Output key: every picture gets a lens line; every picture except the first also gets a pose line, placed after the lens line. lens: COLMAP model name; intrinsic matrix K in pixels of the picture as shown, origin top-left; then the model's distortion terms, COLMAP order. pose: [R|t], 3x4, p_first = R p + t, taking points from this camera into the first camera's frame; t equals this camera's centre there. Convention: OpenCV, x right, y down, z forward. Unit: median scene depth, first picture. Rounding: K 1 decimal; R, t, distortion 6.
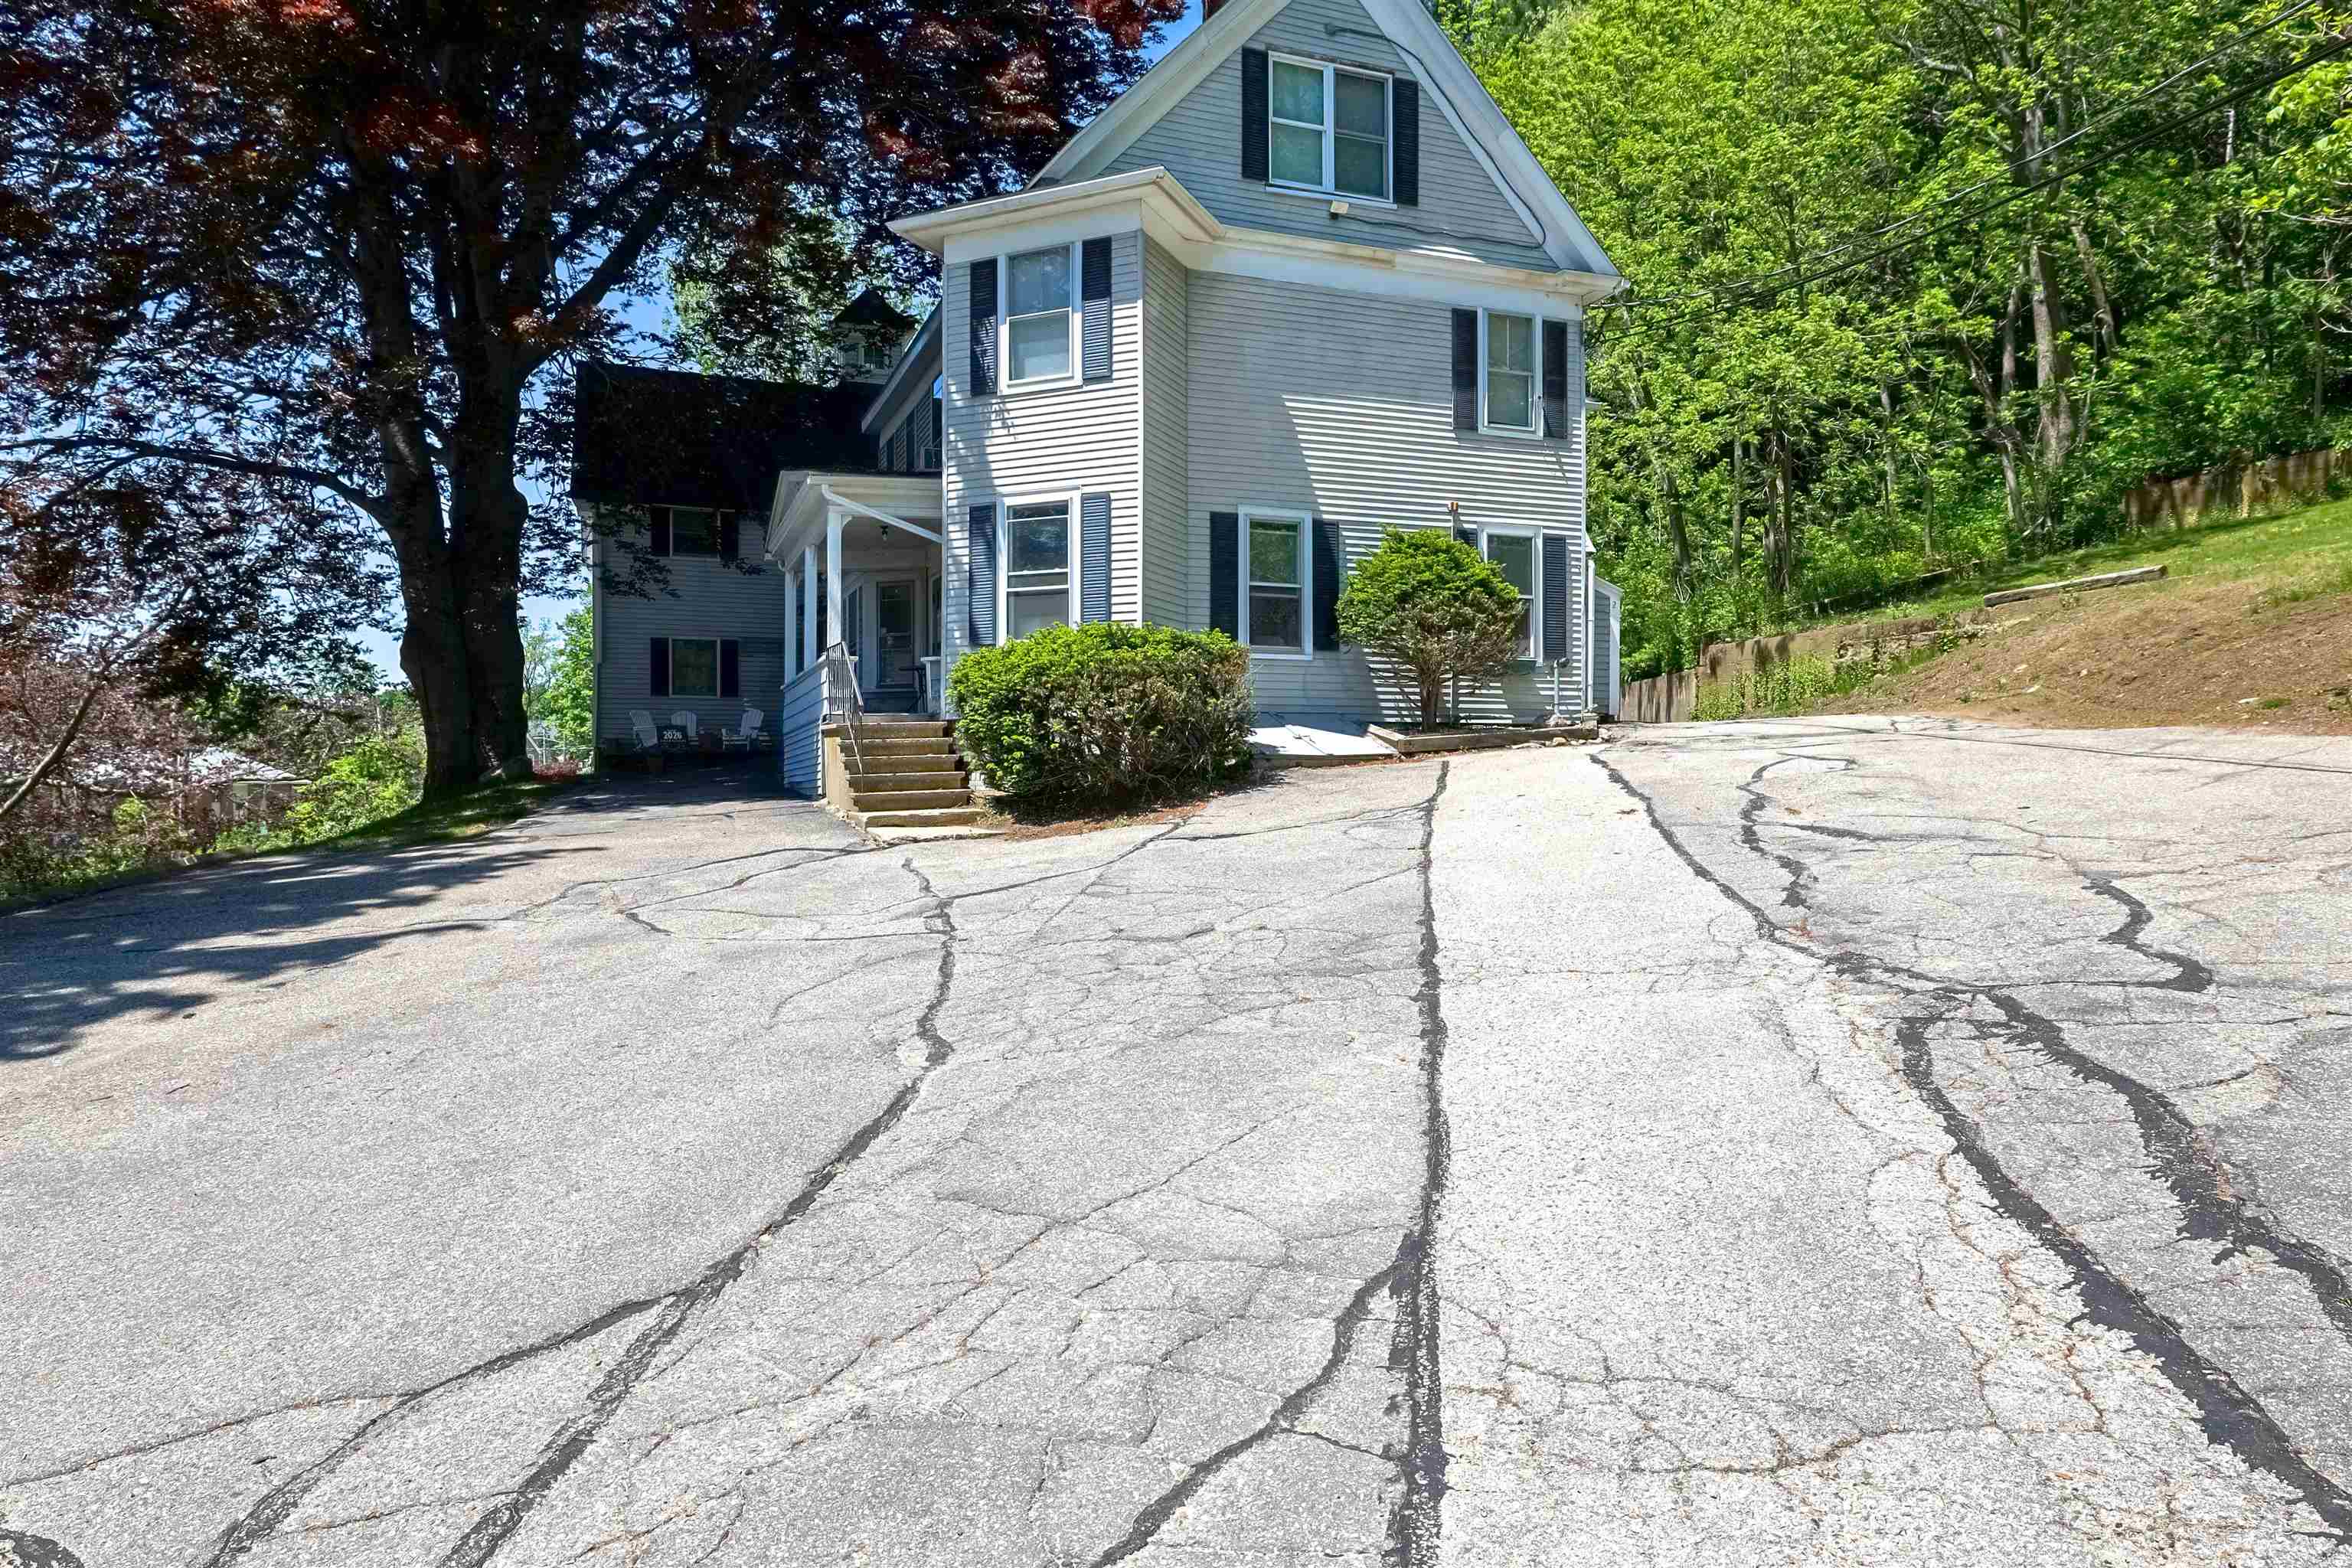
lens RADIAL K [[1414.7, 0, 1170.0], [0, 1414.7, 778.1], [0, 0, 1]] dist [0.005261, 0.002144]
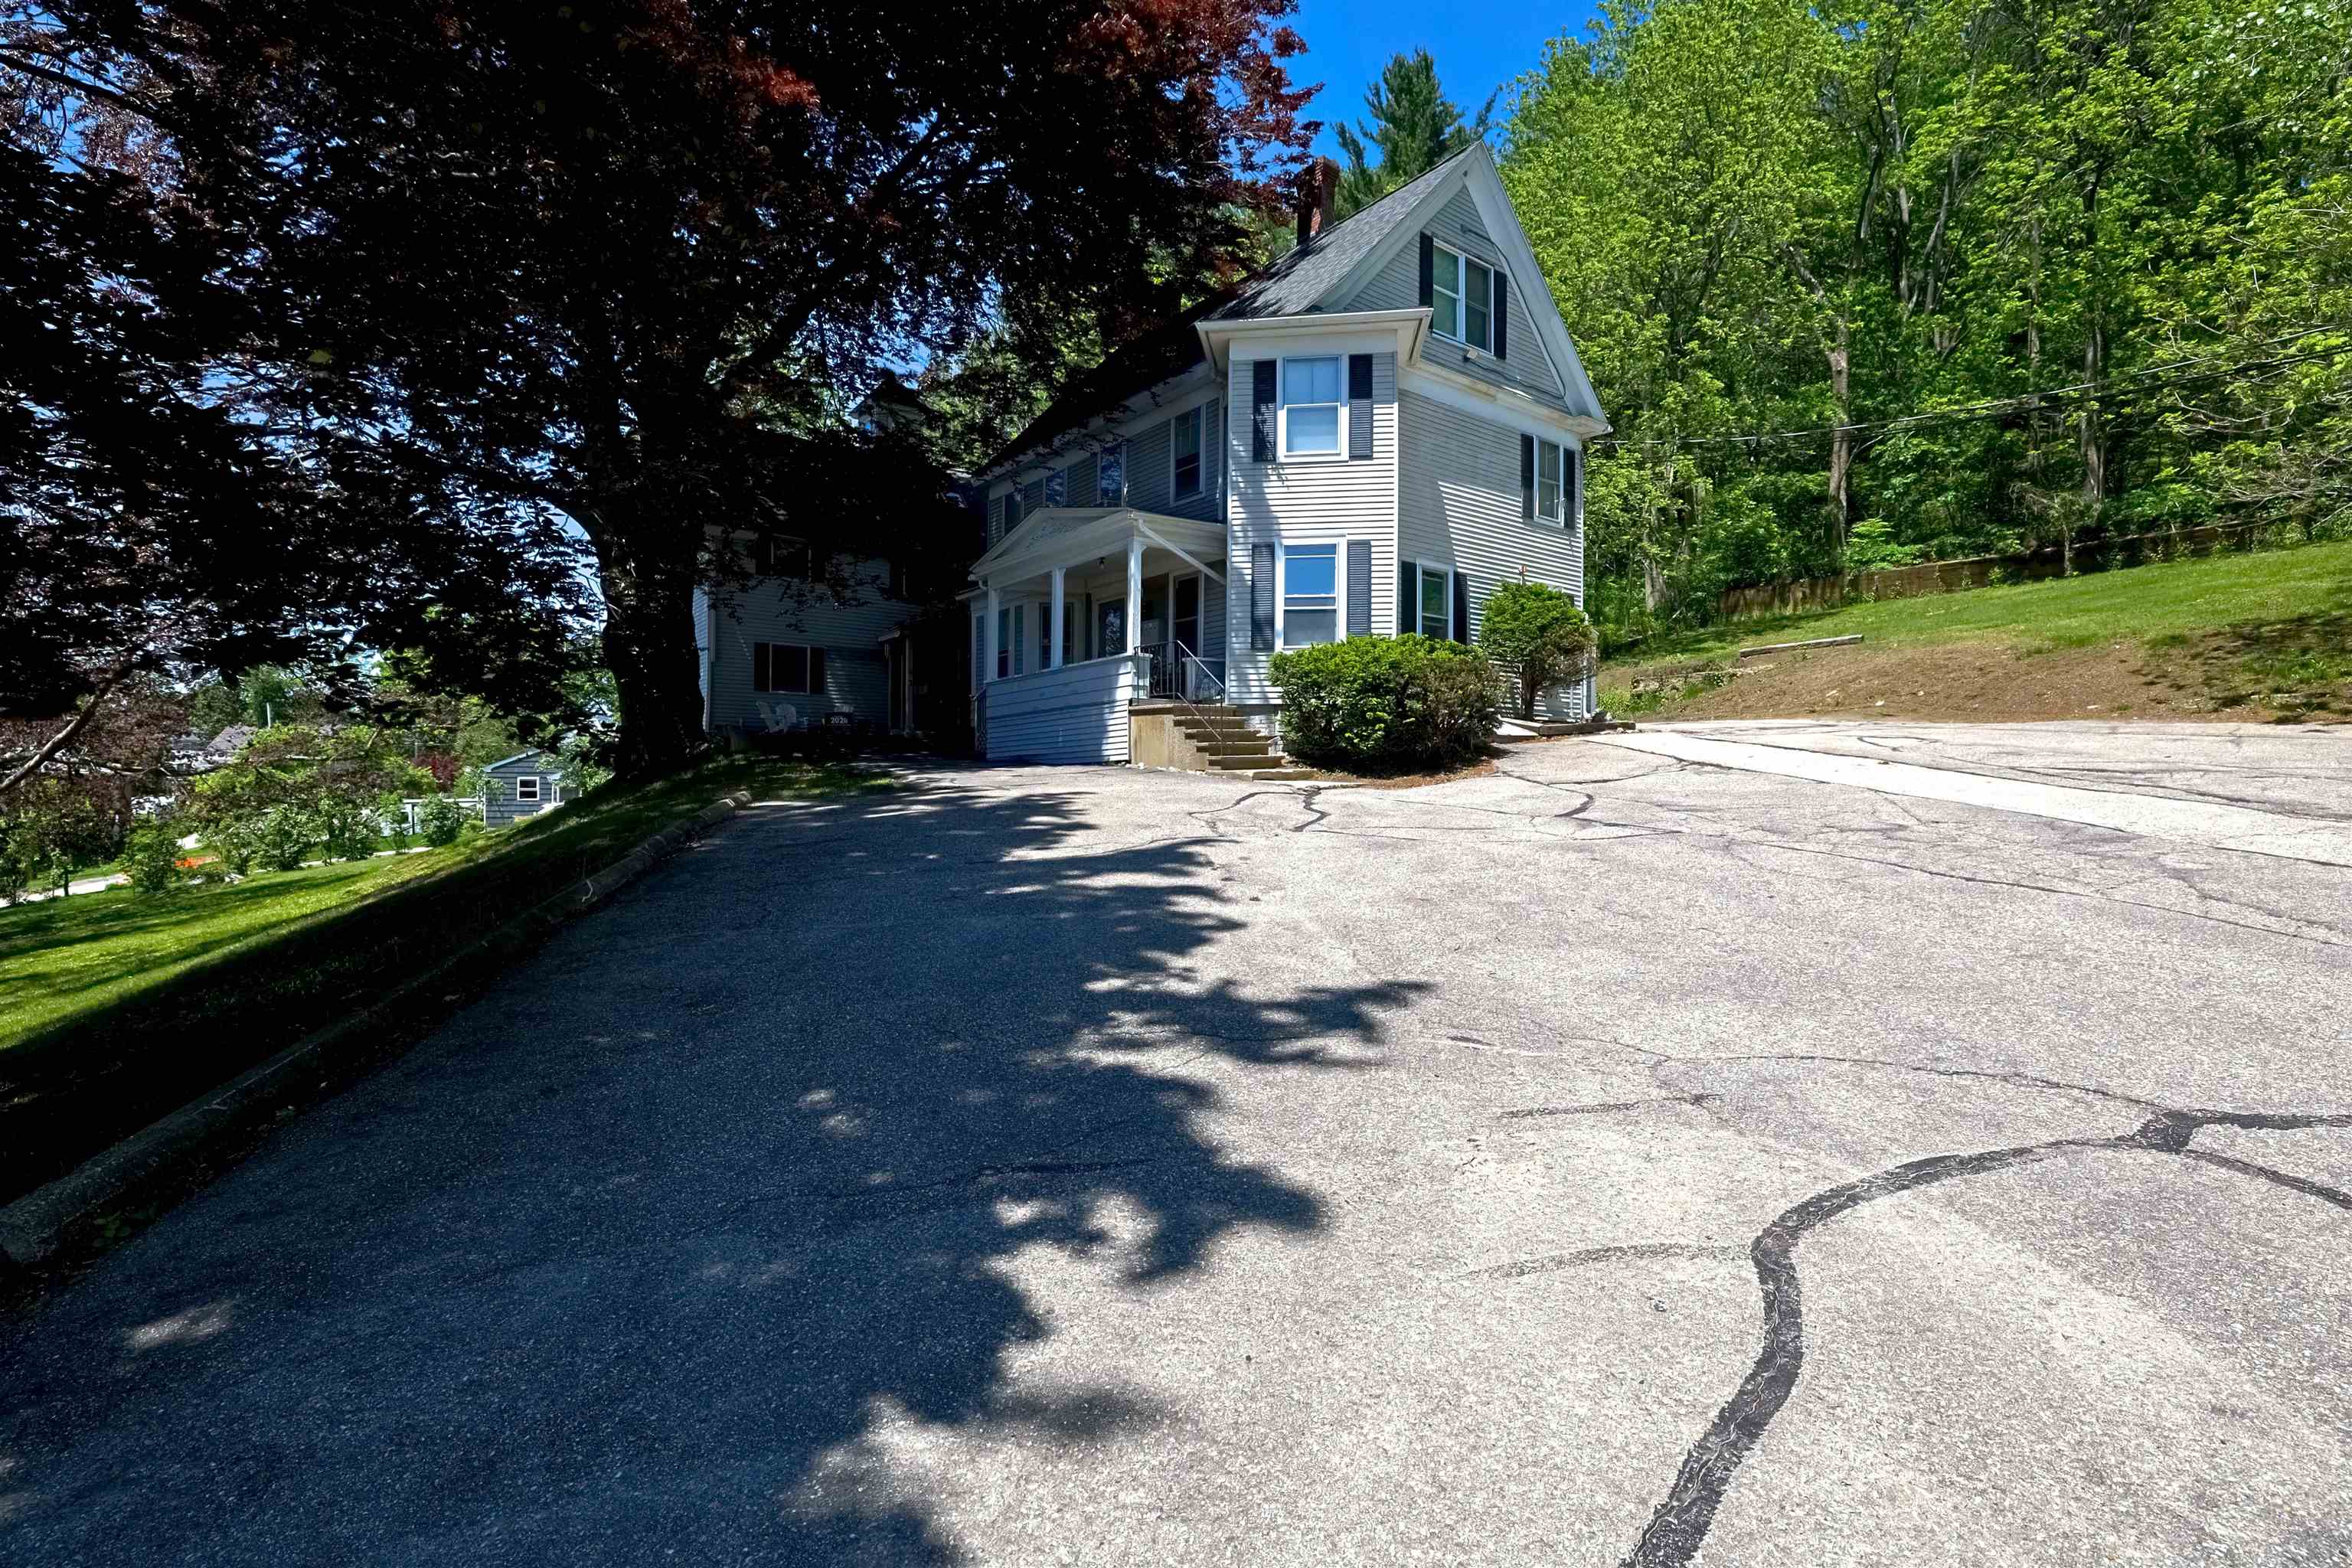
lens RADIAL K [[1051.6, 0, 1174.8], [0, 1051.6, 778.7], [0, 0, 1]] dist [0.002195, 0.000262]
pose [[0.958086, 0.009096, 0.286338, -0.470449], [-0.007848, 0.999954, -0.005505, 0.033190], [-0.286375, 0.003027, 0.958113, 0.072041]]
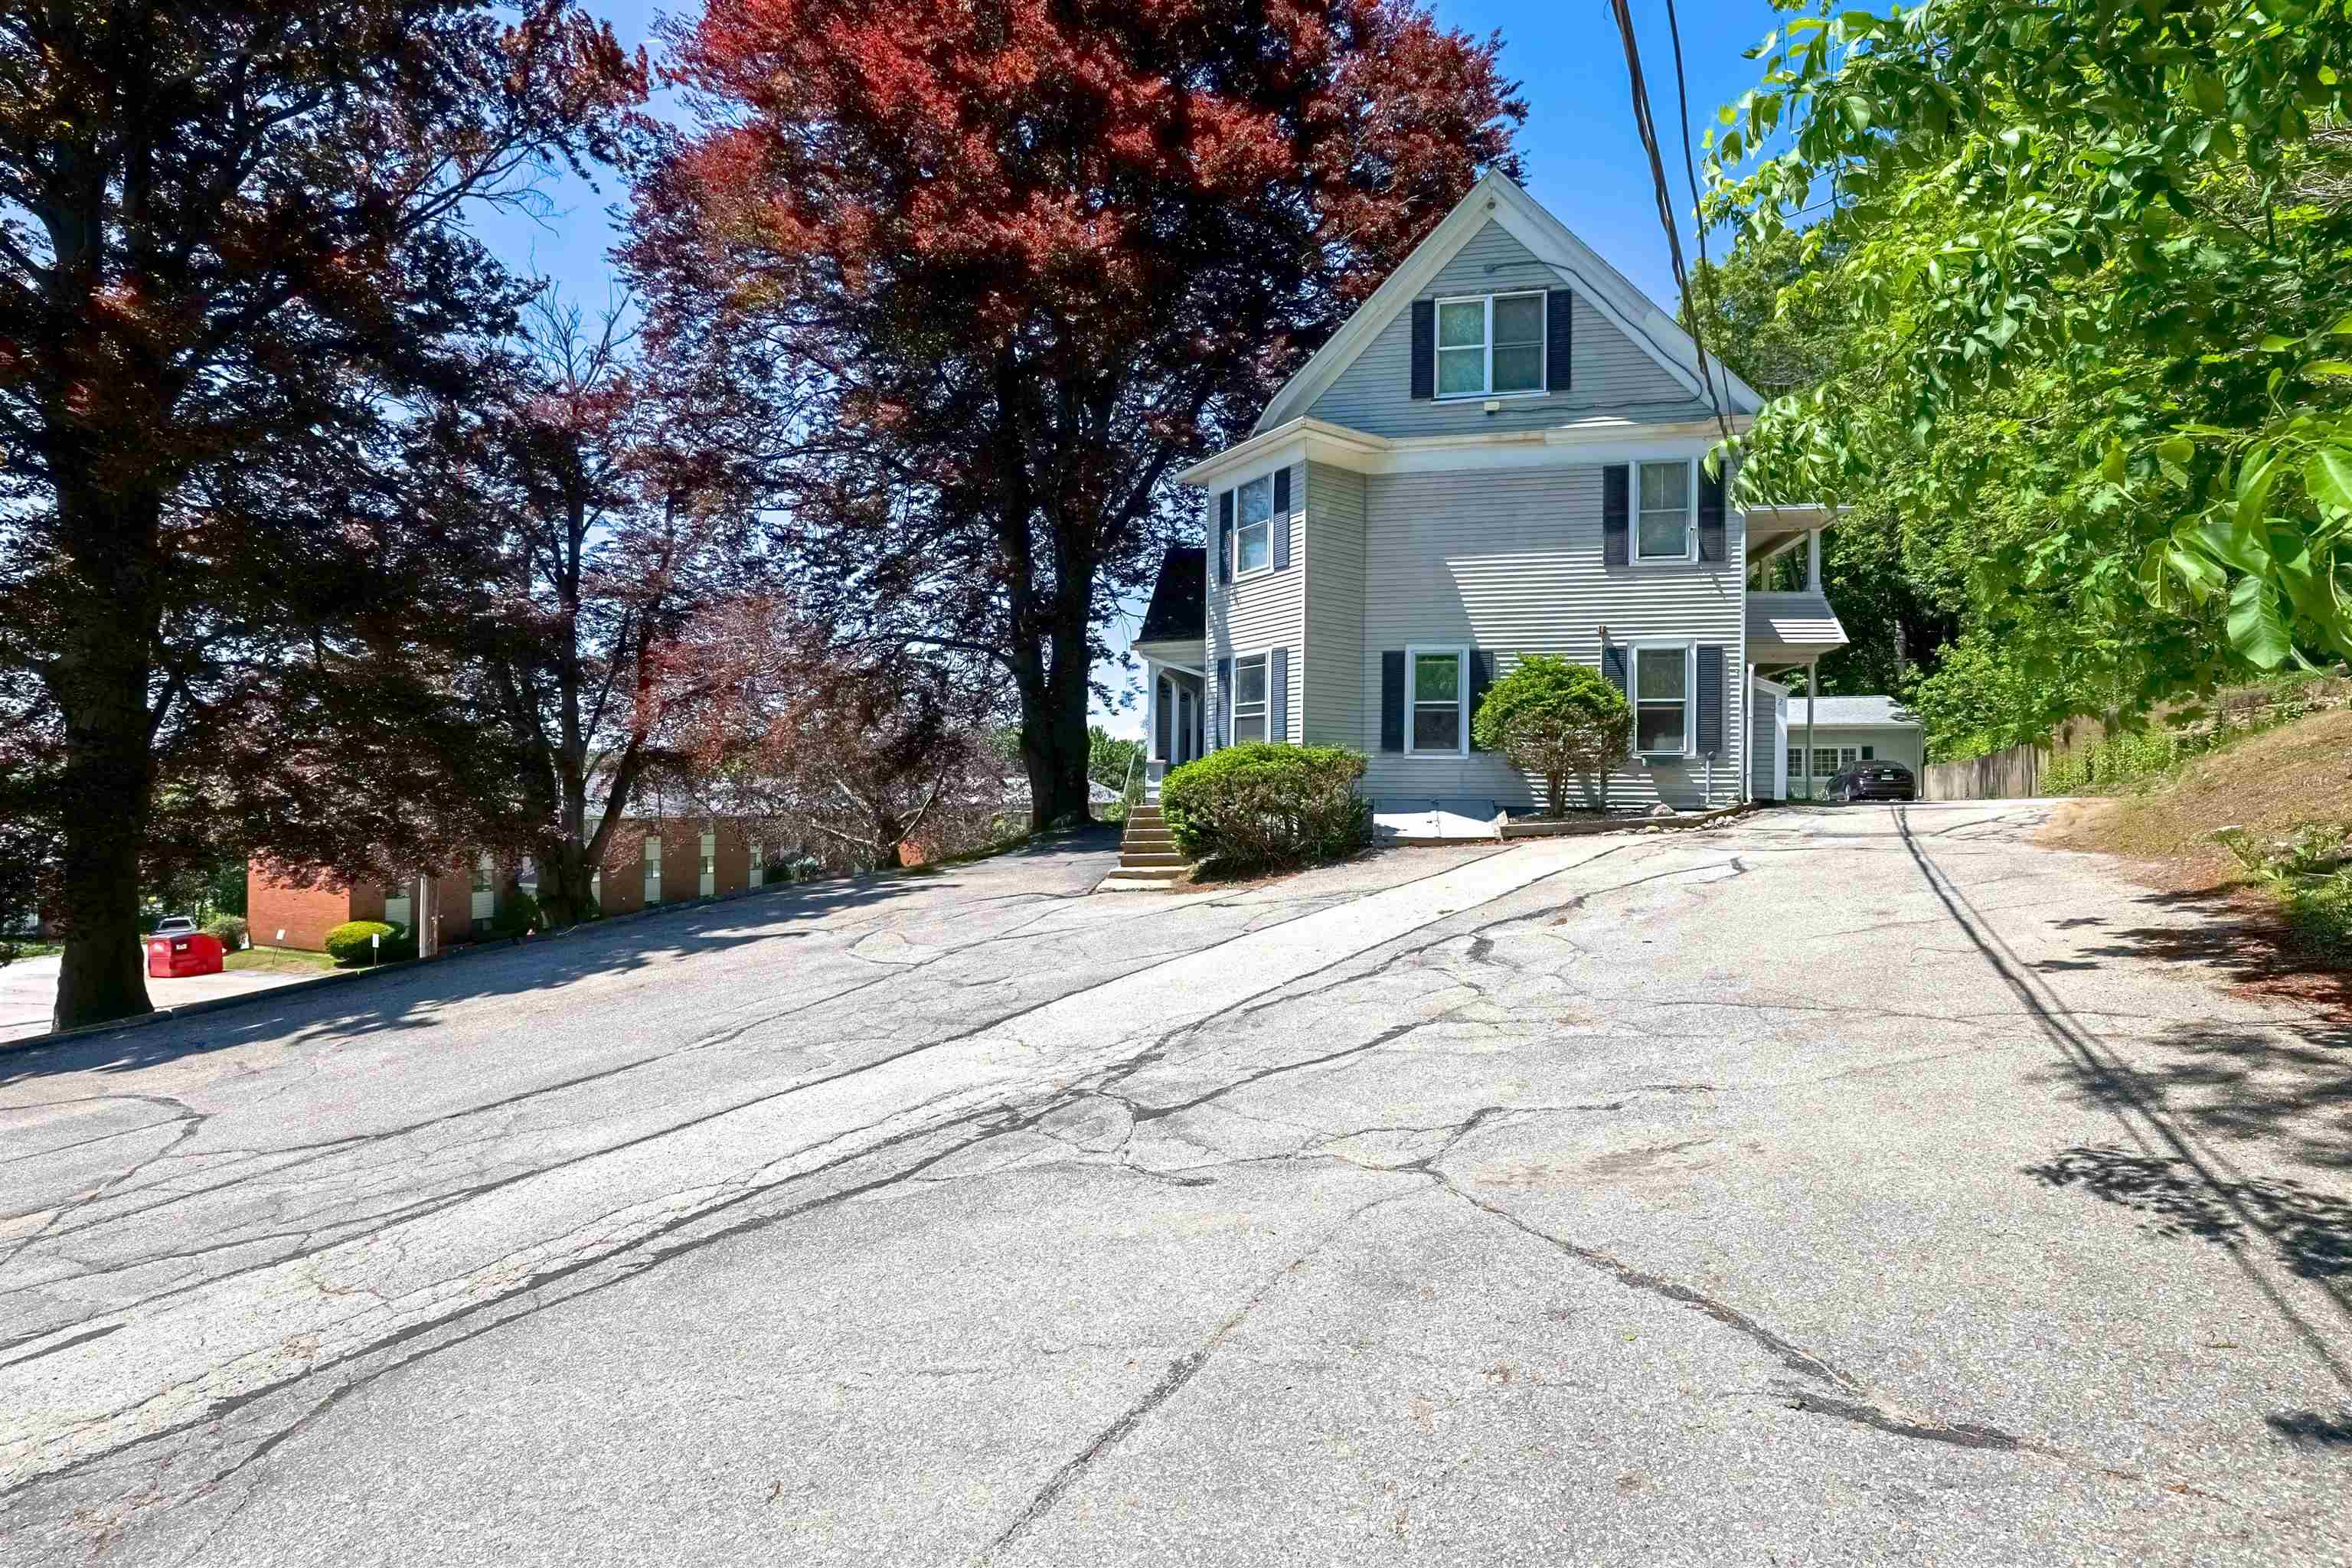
lens RADIAL K [[1051.6, 0, 1185.7], [0, 1051.6, 786.6], [0, 0, 1]] dist [0.002195, 0.000262]
pose [[0.852270, 0.006373, -0.523063, 0.386313], [-0.010151, 0.999939, -0.004357, -0.051996], [0.523003, 0.009023, 0.852283, 0.047329]]
